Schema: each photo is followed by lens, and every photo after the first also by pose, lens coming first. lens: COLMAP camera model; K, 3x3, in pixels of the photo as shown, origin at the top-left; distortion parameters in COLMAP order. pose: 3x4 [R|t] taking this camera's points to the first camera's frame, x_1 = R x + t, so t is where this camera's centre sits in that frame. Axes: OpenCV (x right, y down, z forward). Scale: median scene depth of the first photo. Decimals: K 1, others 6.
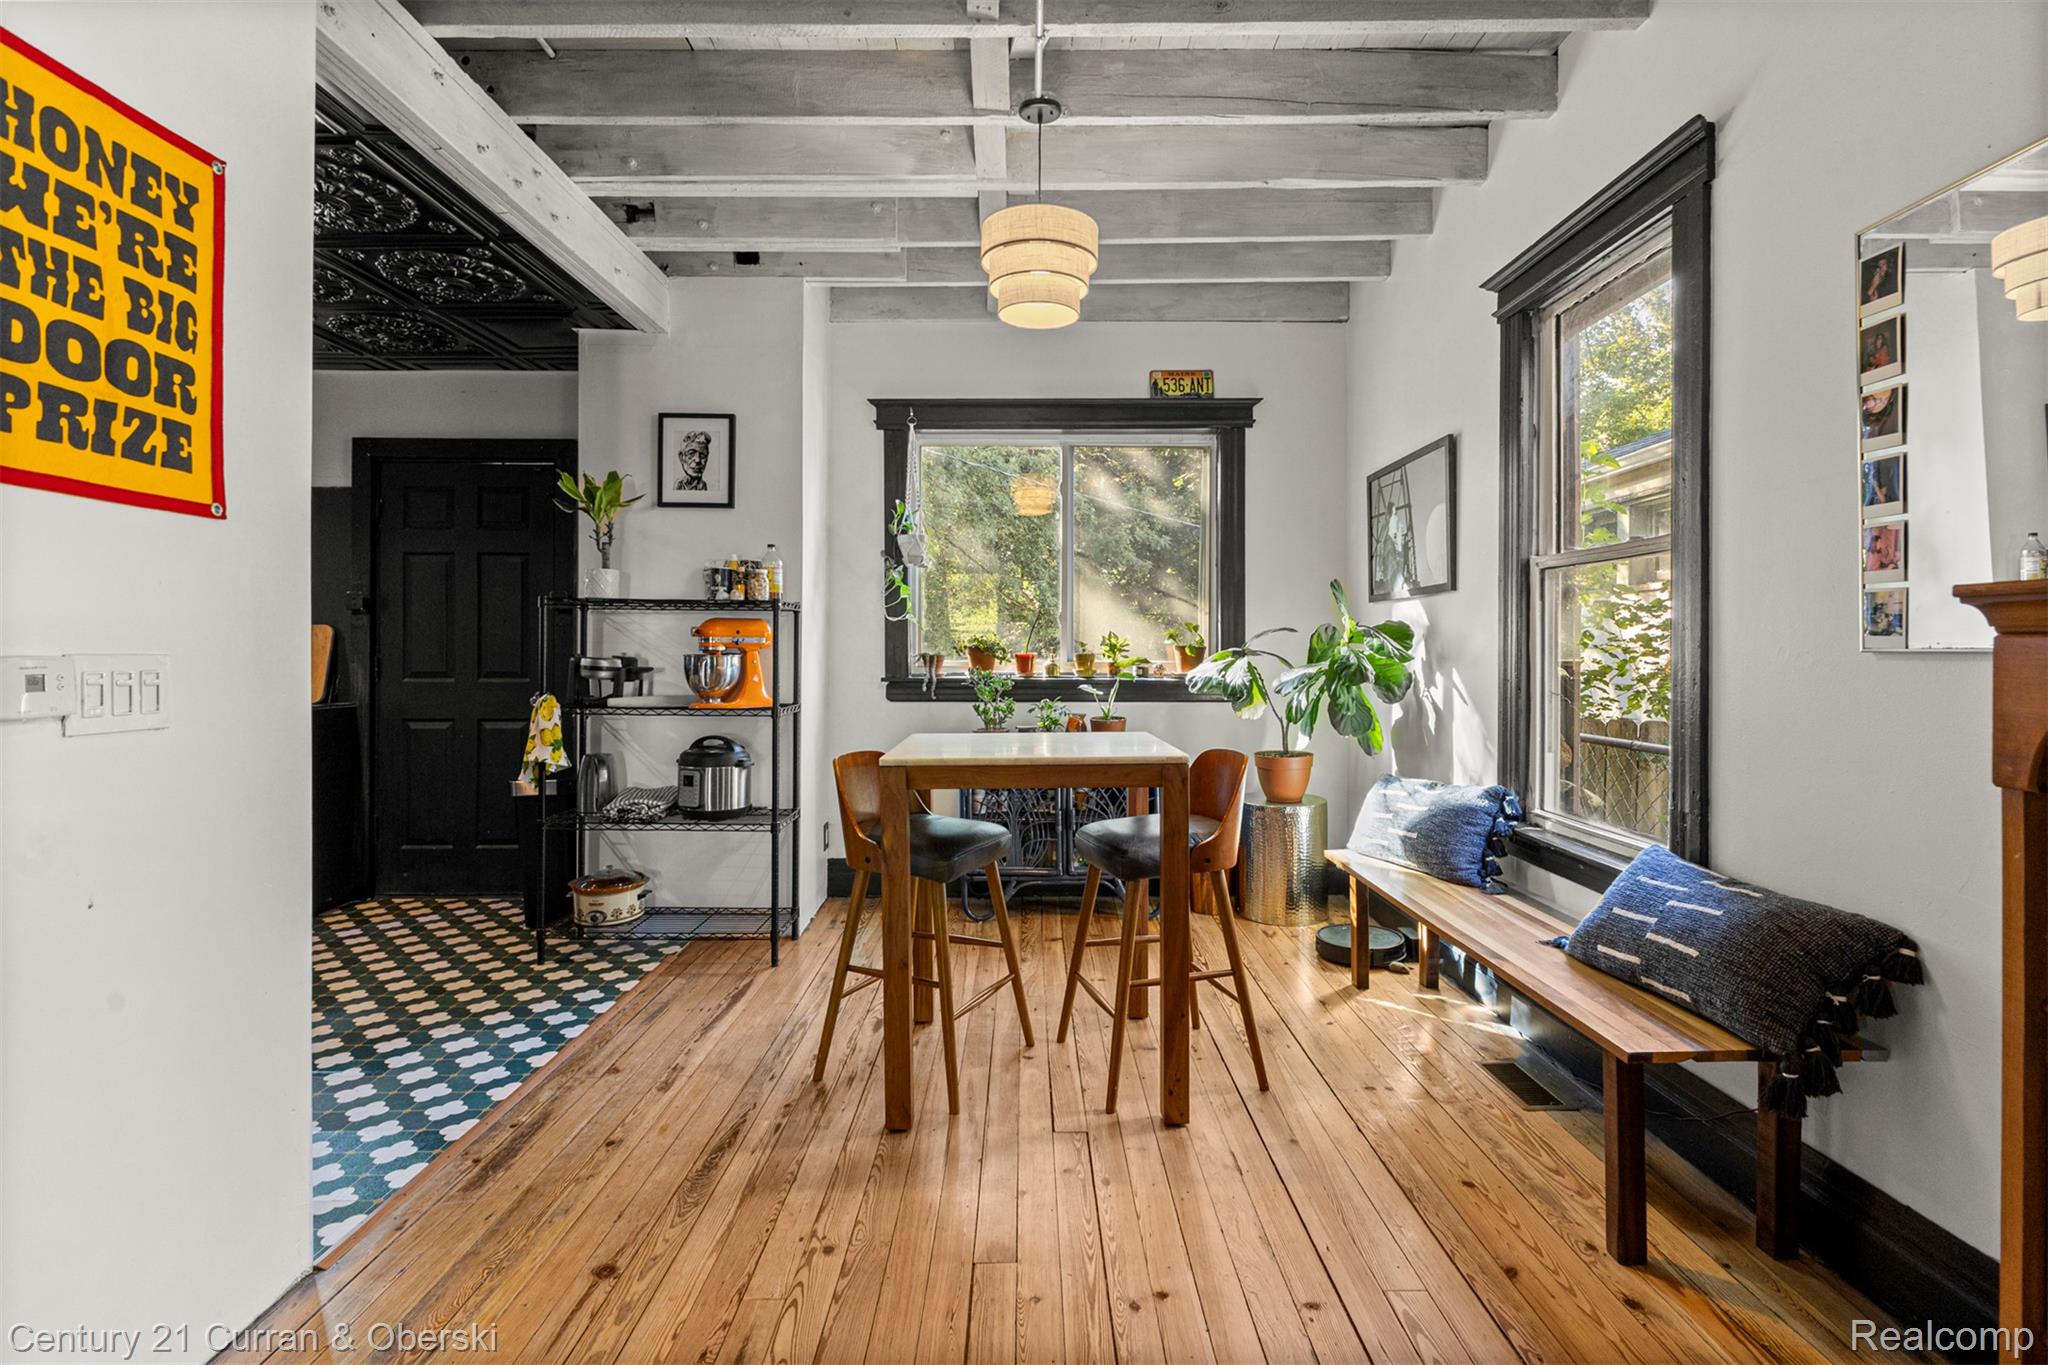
lens RADIAL K [[927.5, 0, 1025.5], [0, 927.5, 664.7], [0, 0, 1]] dist [-0.005401, -0.000877]
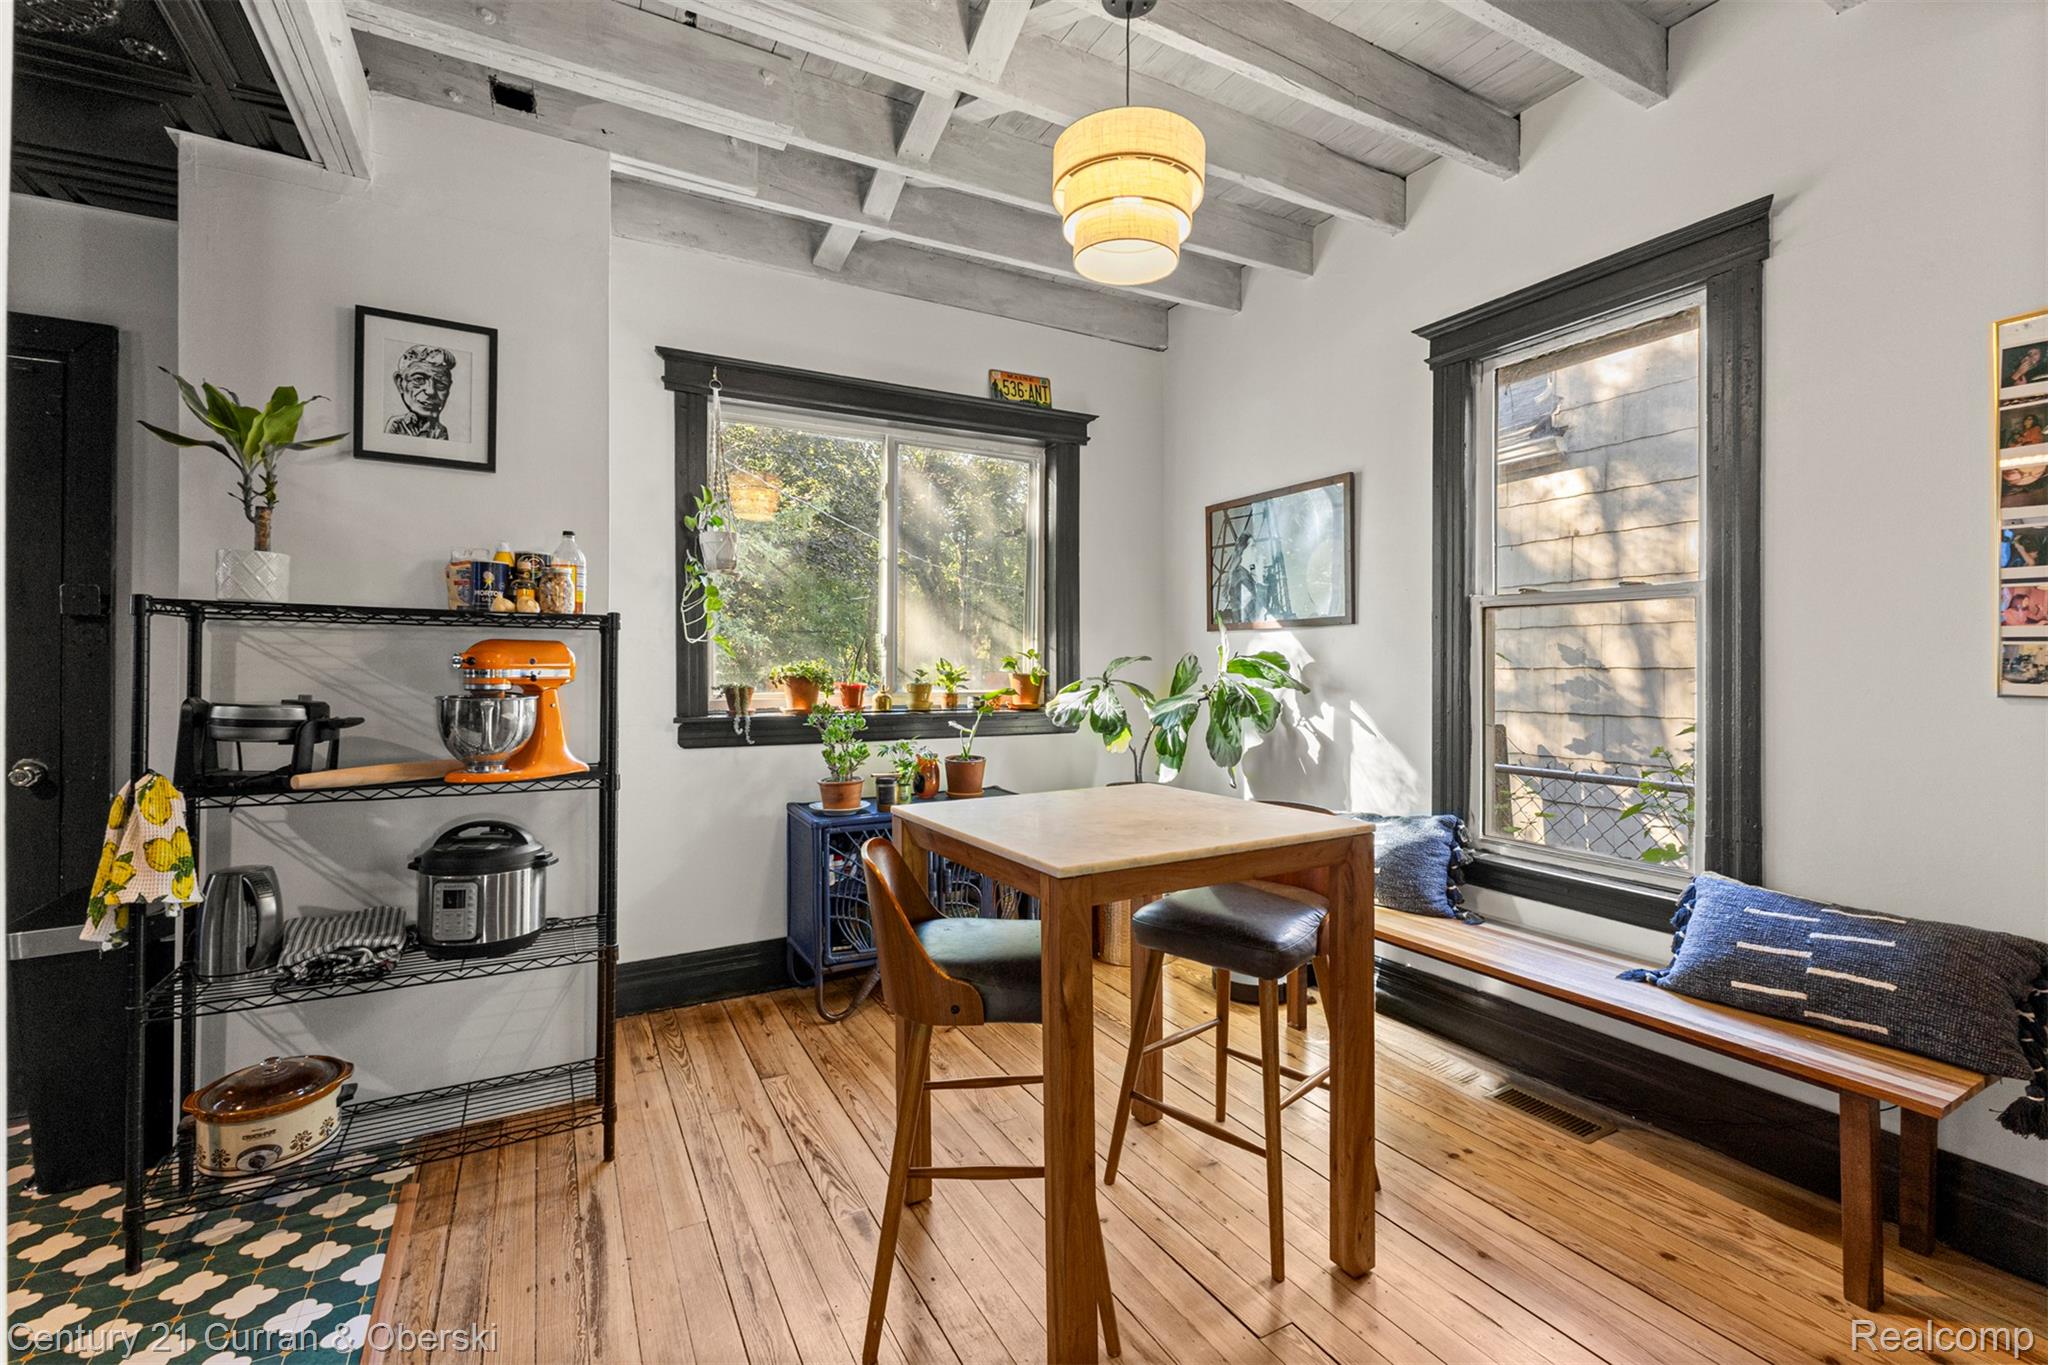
lens RADIAL K [[879.9, 0, 1022.8], [0, 879.9, 673.0], [0, 0, 1]] dist [0.004479, -0.001624]
pose [[0.880937, -0.003867, 0.473217, -0.295459], [0.006547, 0.999970, -0.004017, -0.021694], [-0.473188, 0.006637, 0.880937, 0.283183]]
